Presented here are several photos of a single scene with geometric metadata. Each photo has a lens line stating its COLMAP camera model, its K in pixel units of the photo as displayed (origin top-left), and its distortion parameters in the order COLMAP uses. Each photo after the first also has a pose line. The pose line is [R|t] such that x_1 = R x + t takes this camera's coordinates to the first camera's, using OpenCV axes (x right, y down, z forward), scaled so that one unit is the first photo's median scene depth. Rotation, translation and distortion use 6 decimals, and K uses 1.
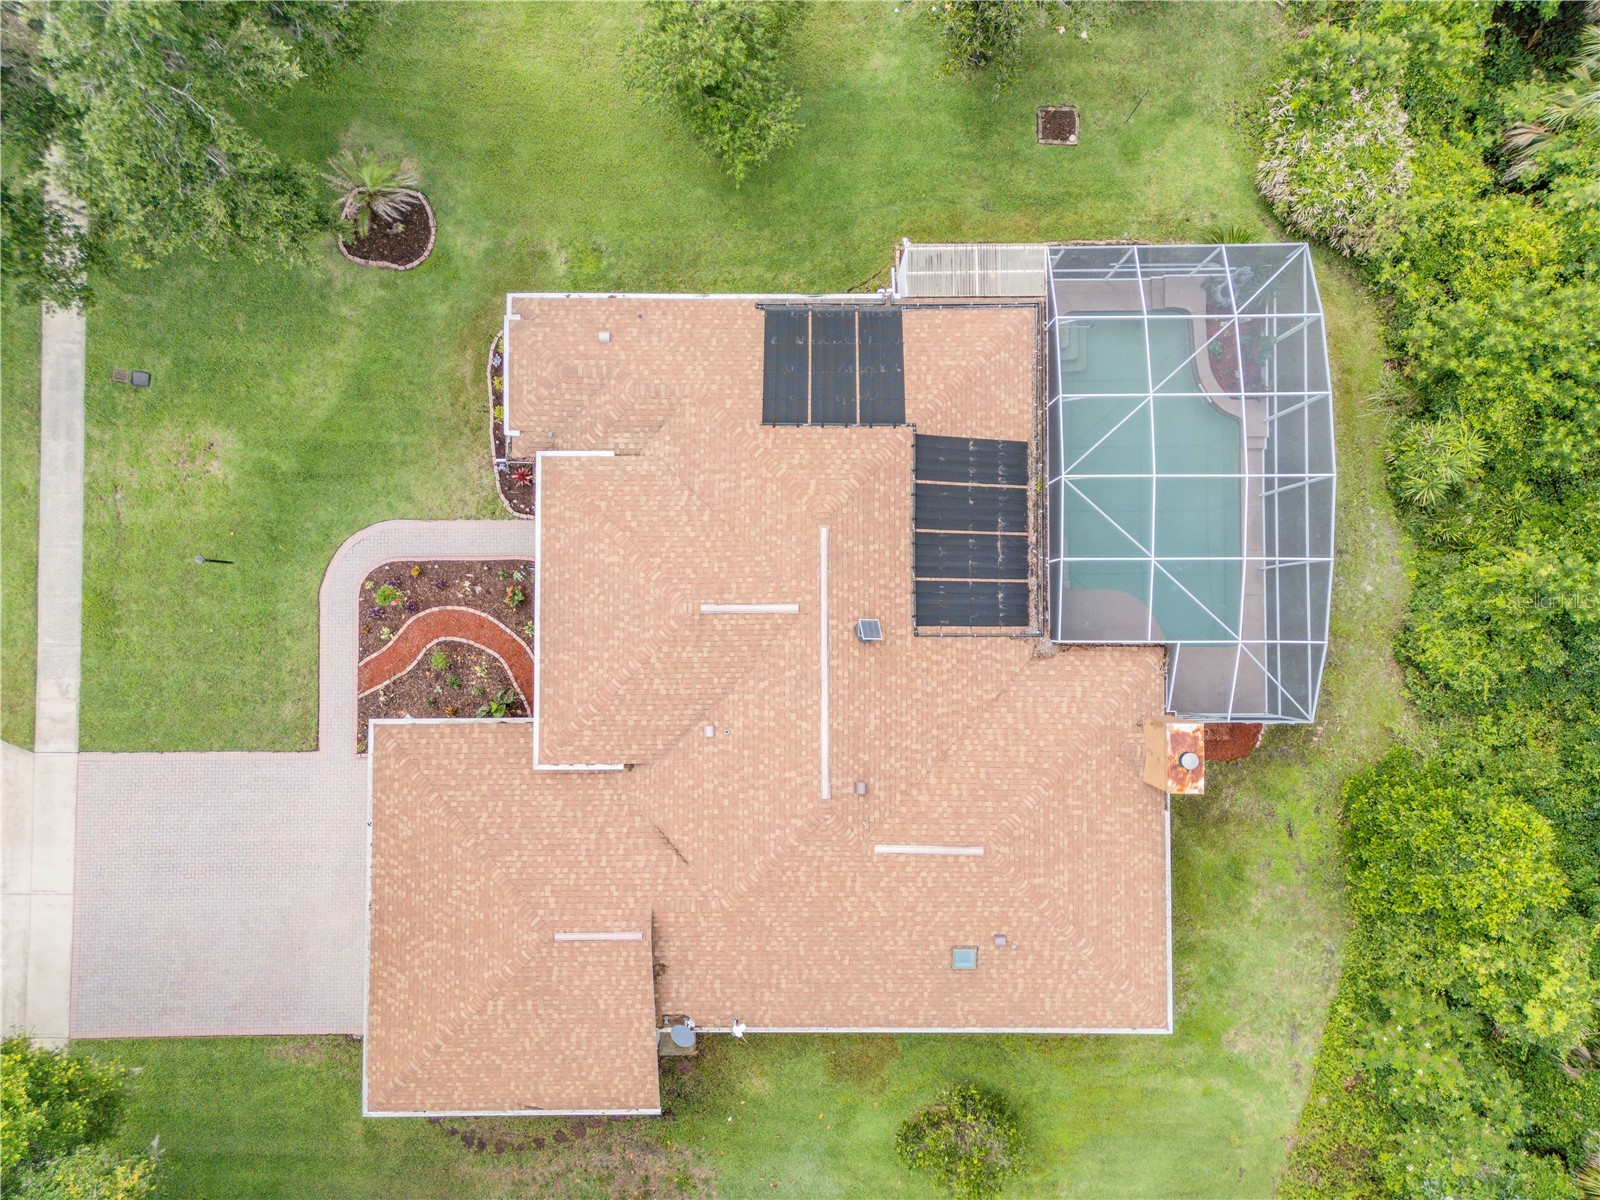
lens RADIAL K [[1114.6, 0, 796.8], [0, 1114.6, 604.4], [0, 0, 1]] dist [0.069154, -0.053866]
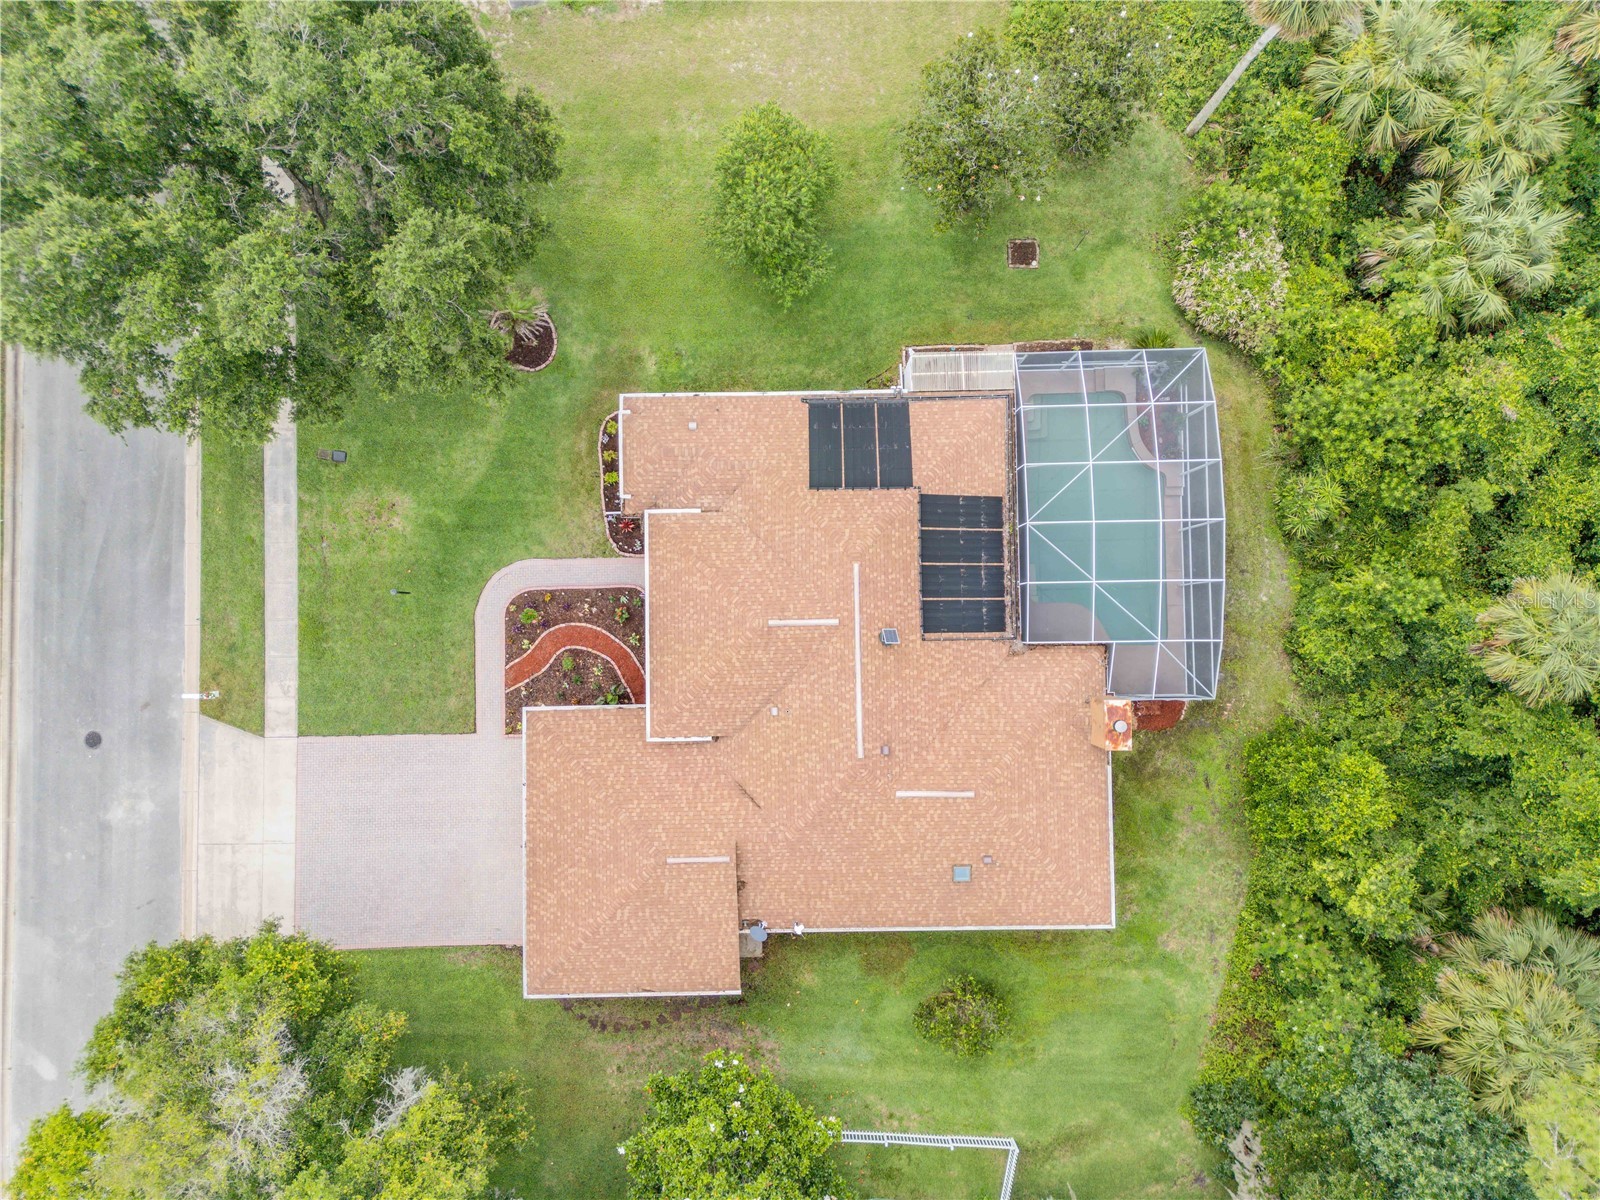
lens RADIAL K [[1122.5, 0, 800.0], [0, 1122.5, 600.0], [0, 0, 1]] dist [0.087484, -0.092328]
pose [[0.999871, -0.015153, 0.005356, -0.048432], [0.015185, 0.999867, -0.006011, -0.014274], [-0.005264, 0.006091, 0.999968, -0.361141]]
